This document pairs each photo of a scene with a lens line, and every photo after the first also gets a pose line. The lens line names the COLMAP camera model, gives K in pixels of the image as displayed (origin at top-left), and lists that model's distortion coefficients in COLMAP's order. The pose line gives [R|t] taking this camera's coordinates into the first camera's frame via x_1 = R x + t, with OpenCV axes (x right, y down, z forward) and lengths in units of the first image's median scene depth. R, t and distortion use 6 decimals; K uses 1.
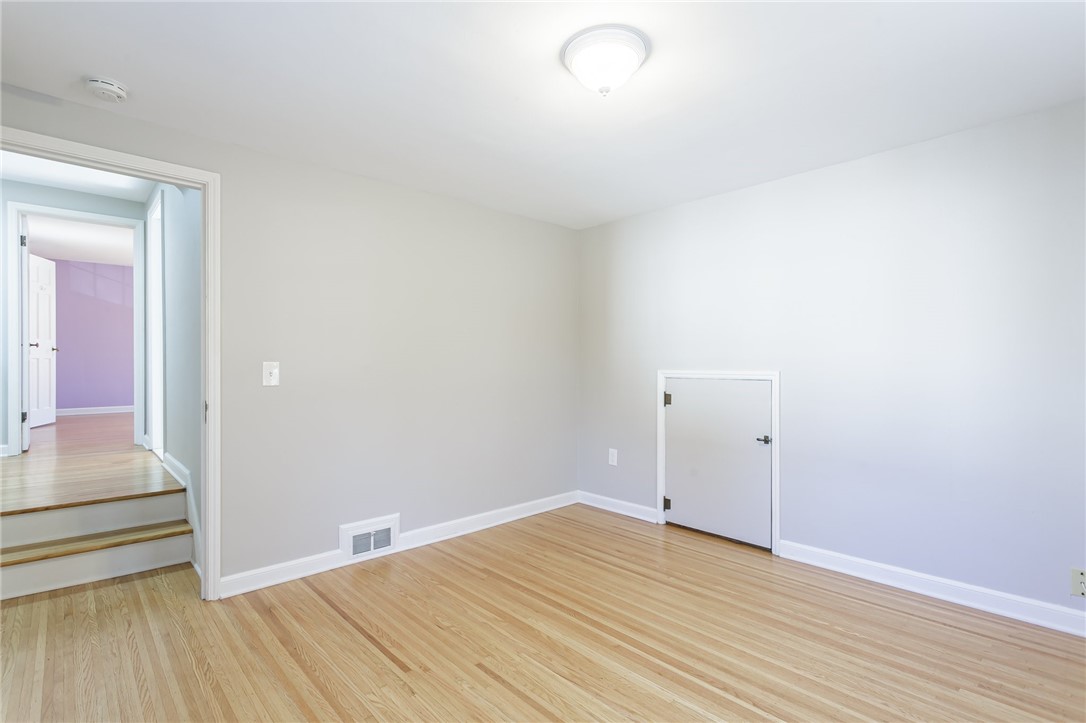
lens RADIAL K [[521.7, 0, 544.8], [0, 521.7, 366.5], [0, 0, 1]] dist [0.002271, 0.004689]
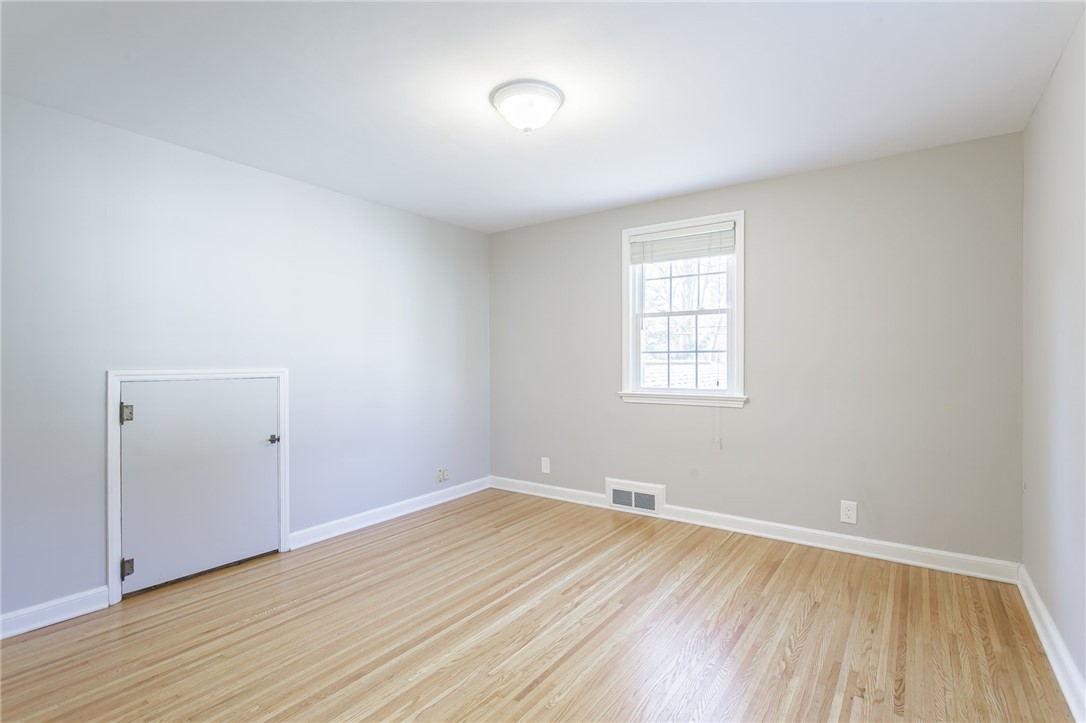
lens RADIAL K [[521.7, 0, 536.1], [0, 521.7, 358.6], [0, 0, 1]] dist [0.002271, 0.004689]
pose [[-0.192432, 0.006574, 0.981288, -0.706976], [0.010691, 0.999932, -0.004602, 0.000832], [-0.981252, 0.009606, -0.192489, 0.799927]]
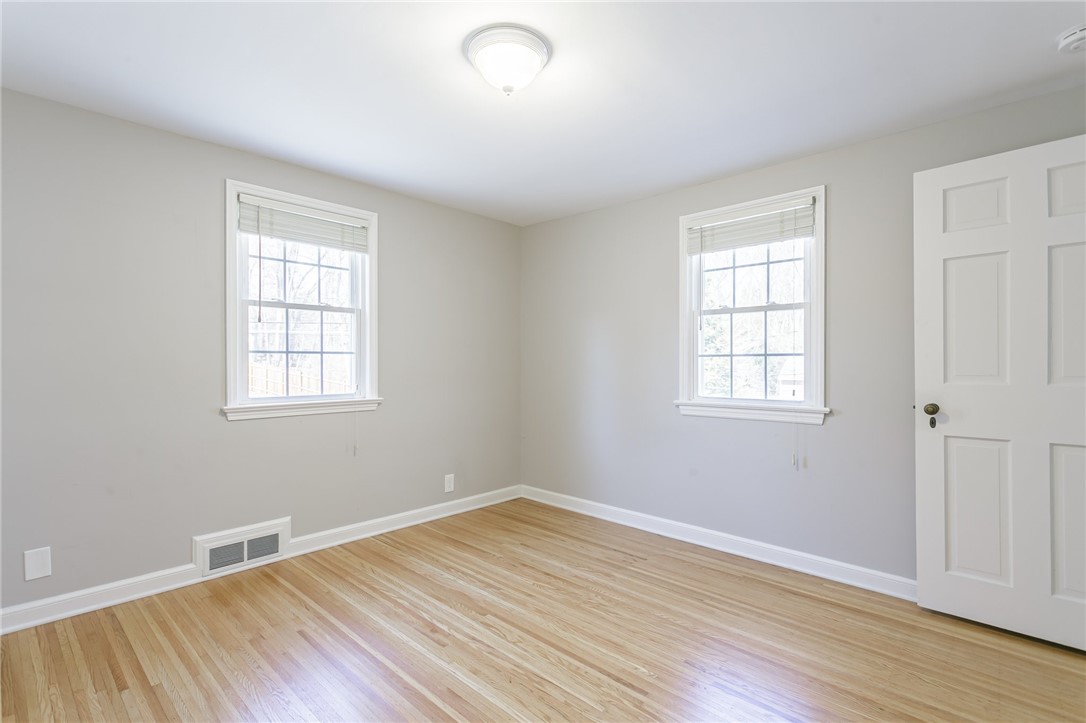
lens RADIAL K [[521.7, 0, 541.9], [0, 521.7, 355.9], [0, 0, 1]] dist [0.002271, 0.004689]
pose [[-0.997992, 0.003268, -0.063250, 0.074238], [0.003713, 0.999969, -0.006922, -0.000490], [0.063226, -0.007143, -0.997974, 1.329982]]
